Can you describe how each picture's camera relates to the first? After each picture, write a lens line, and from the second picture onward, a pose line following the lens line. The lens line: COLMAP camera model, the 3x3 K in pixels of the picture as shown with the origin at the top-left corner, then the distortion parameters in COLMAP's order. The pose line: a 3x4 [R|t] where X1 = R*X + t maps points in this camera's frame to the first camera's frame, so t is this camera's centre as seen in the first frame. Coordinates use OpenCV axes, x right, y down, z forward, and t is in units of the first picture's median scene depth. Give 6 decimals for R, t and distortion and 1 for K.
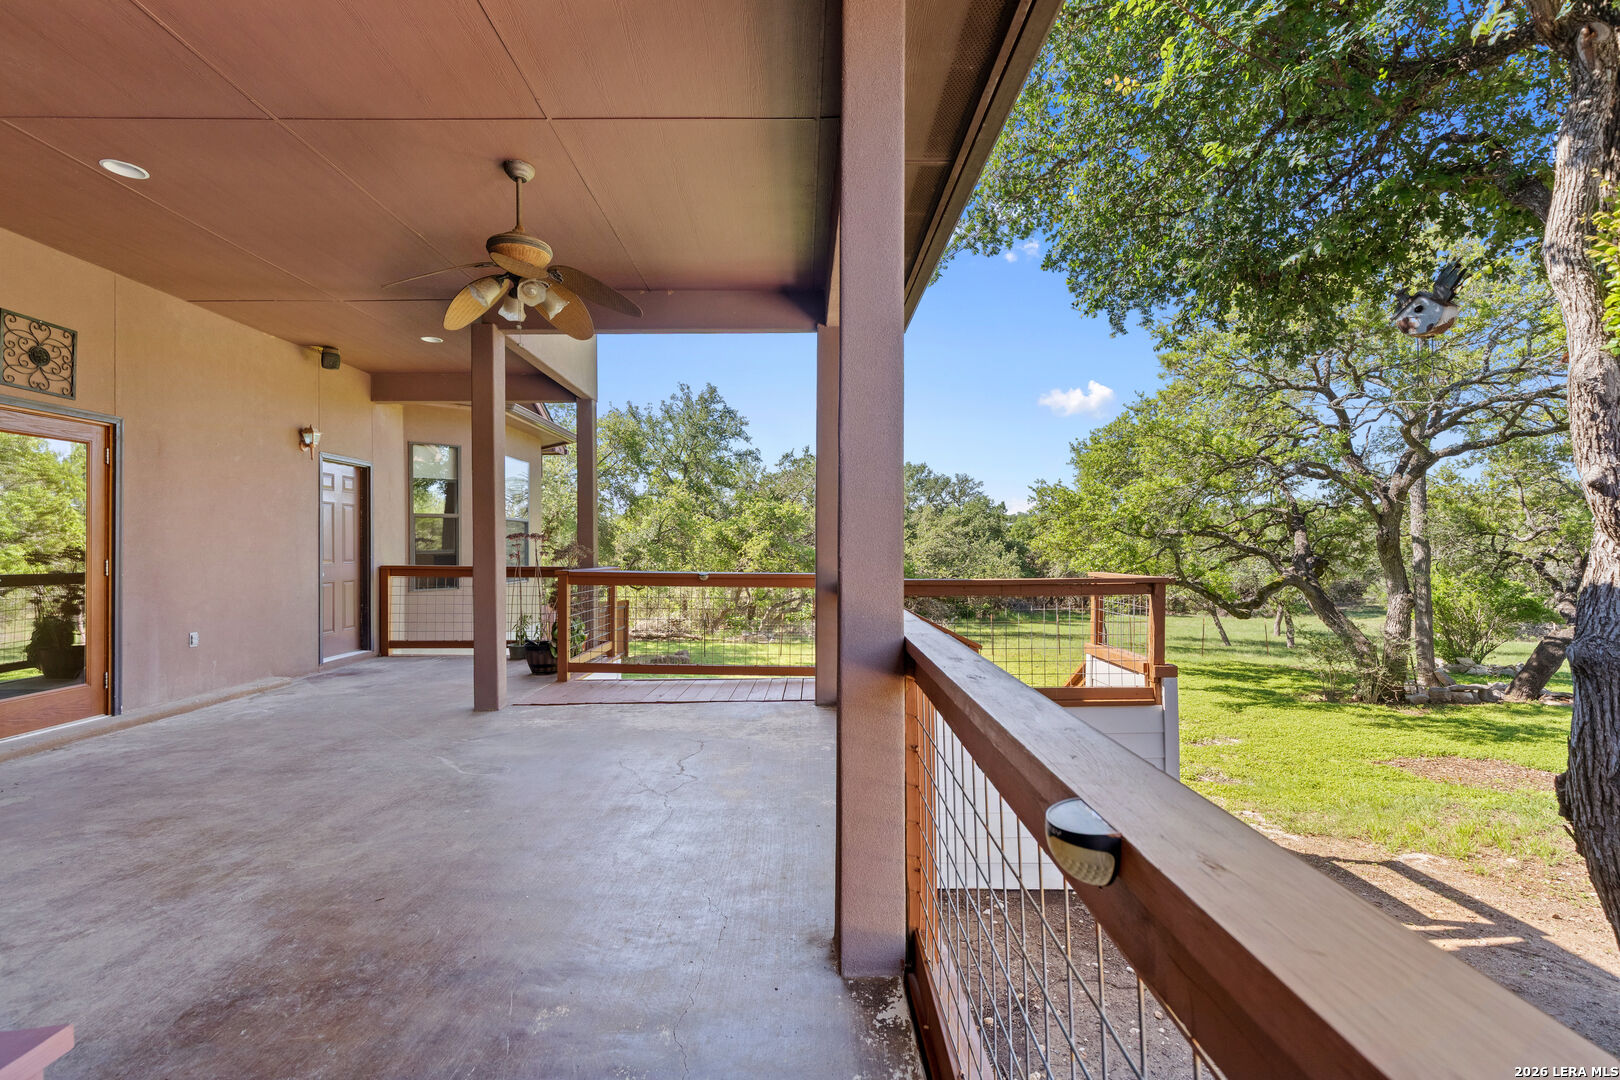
lens RADIAL K [[727.8, 0, 810.0], [0, 727.8, 540.0], [0, 0, 1]] dist [-0.000115, -0.000022]
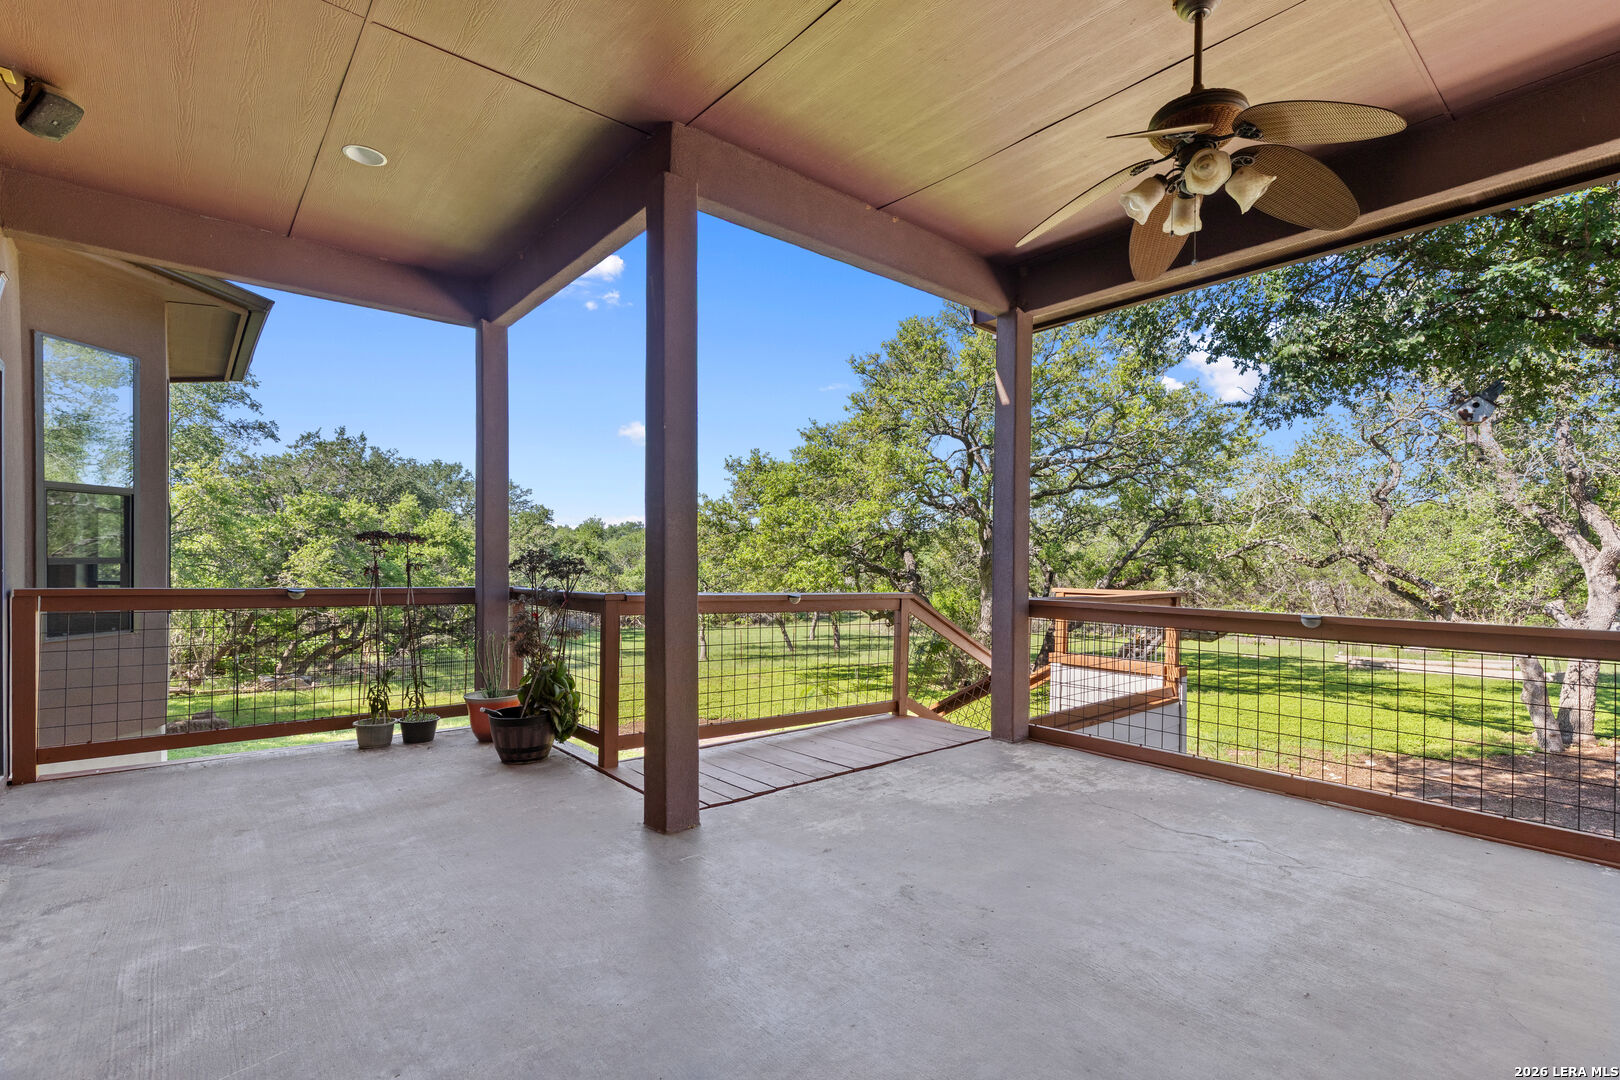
lens RADIAL K [[736.2, 0, 814.0], [0, 736.2, 566.4], [0, 0, 1]] dist [0.001440, 0.000171]
pose [[0.767512, 0.012458, 0.640914, -0.480203], [-0.023111, 0.999699, 0.008244, 0.005758], [-0.640618, -0.021139, 0.767569, 0.296034]]
